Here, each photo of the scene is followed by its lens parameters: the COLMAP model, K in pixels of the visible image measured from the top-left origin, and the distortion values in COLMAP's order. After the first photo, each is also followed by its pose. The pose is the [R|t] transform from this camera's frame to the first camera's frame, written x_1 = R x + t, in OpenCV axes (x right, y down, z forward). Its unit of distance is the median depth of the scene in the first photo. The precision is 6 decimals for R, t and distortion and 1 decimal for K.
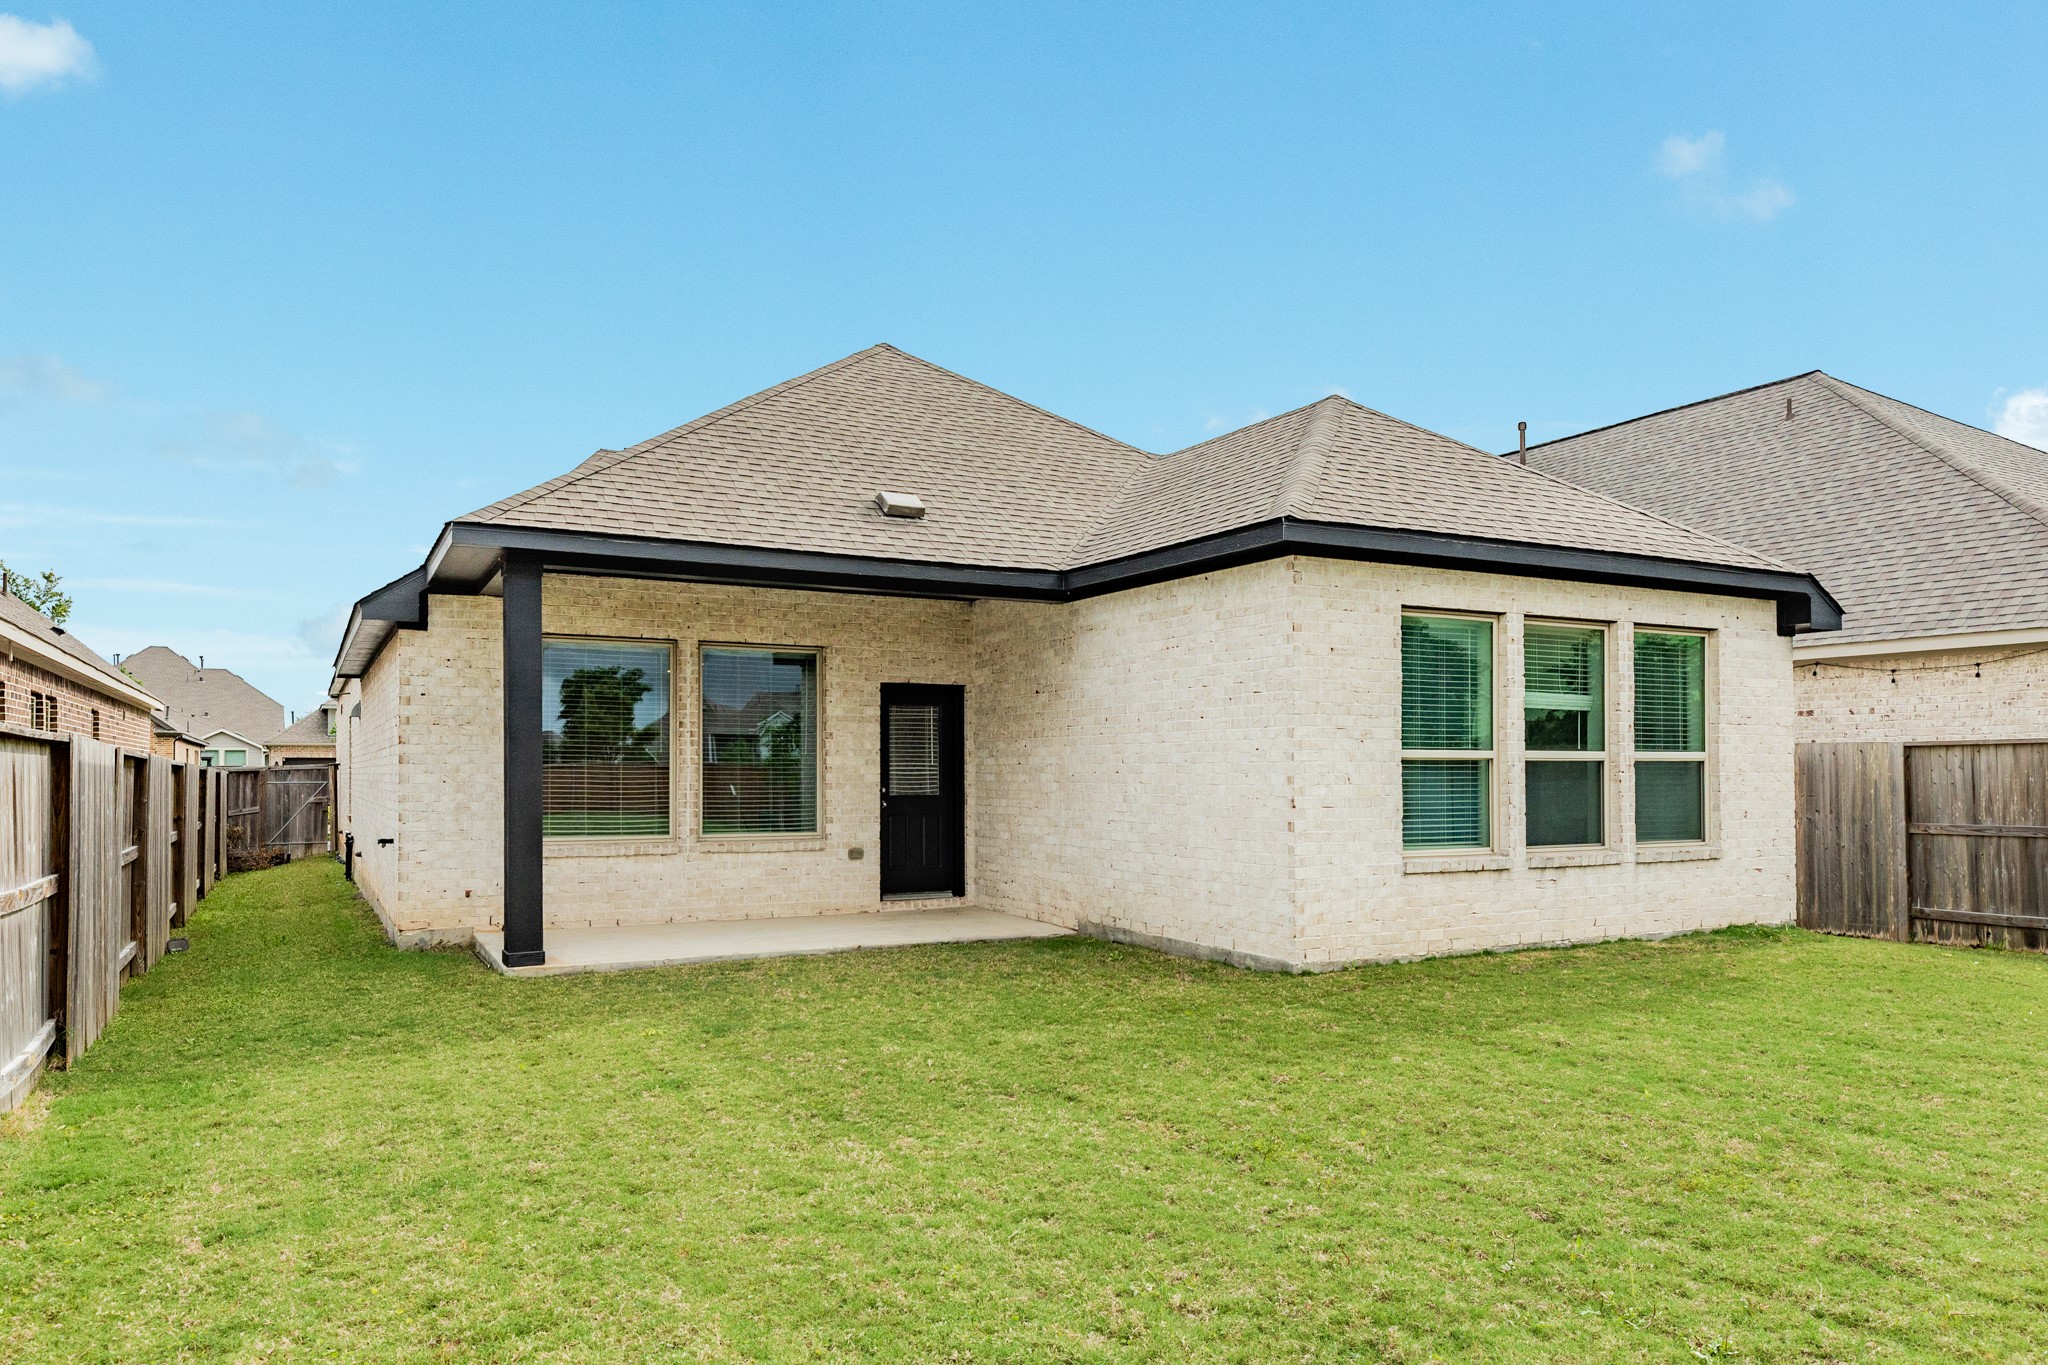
lens RADIAL K [[1310.8, 0, 1011.9], [0, 1310.8, 730.2], [0, 0, 1]] dist [0.009340, -0.000145]
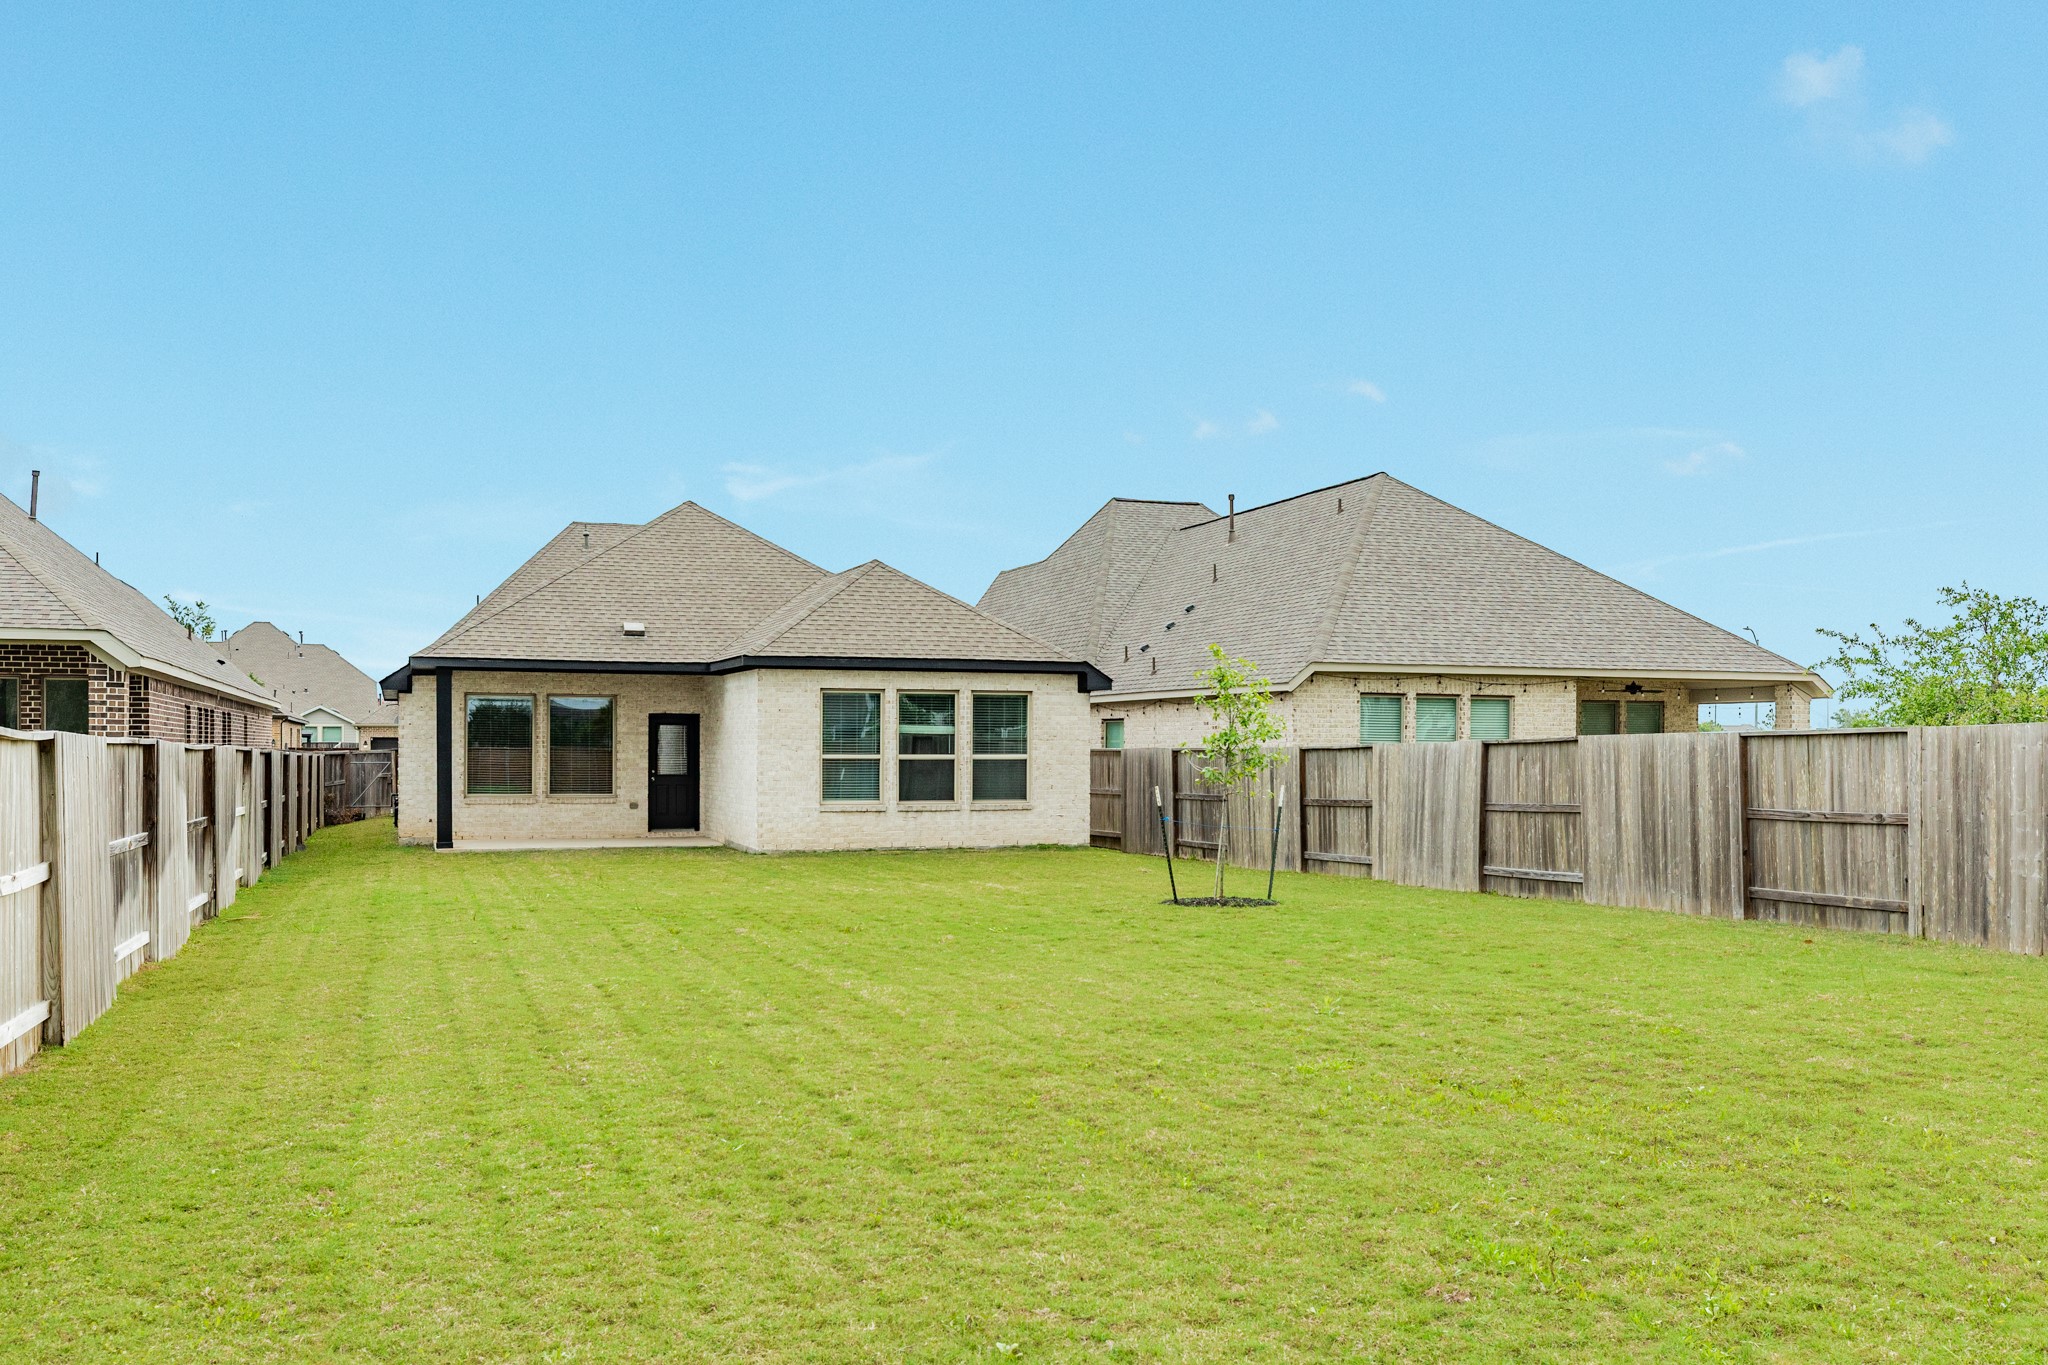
lens RADIAL K [[1769.5, 0, 1025.0], [0, 1769.5, 691.8], [0, 0, 1]] dist [-0.006023, -0.002957]
pose [[0.987052, -0.001139, -0.160395, 0.909543], [0.001432, 0.999998, 0.001710, -0.077347], [0.160393, -0.001917, 0.987051, -1.519271]]
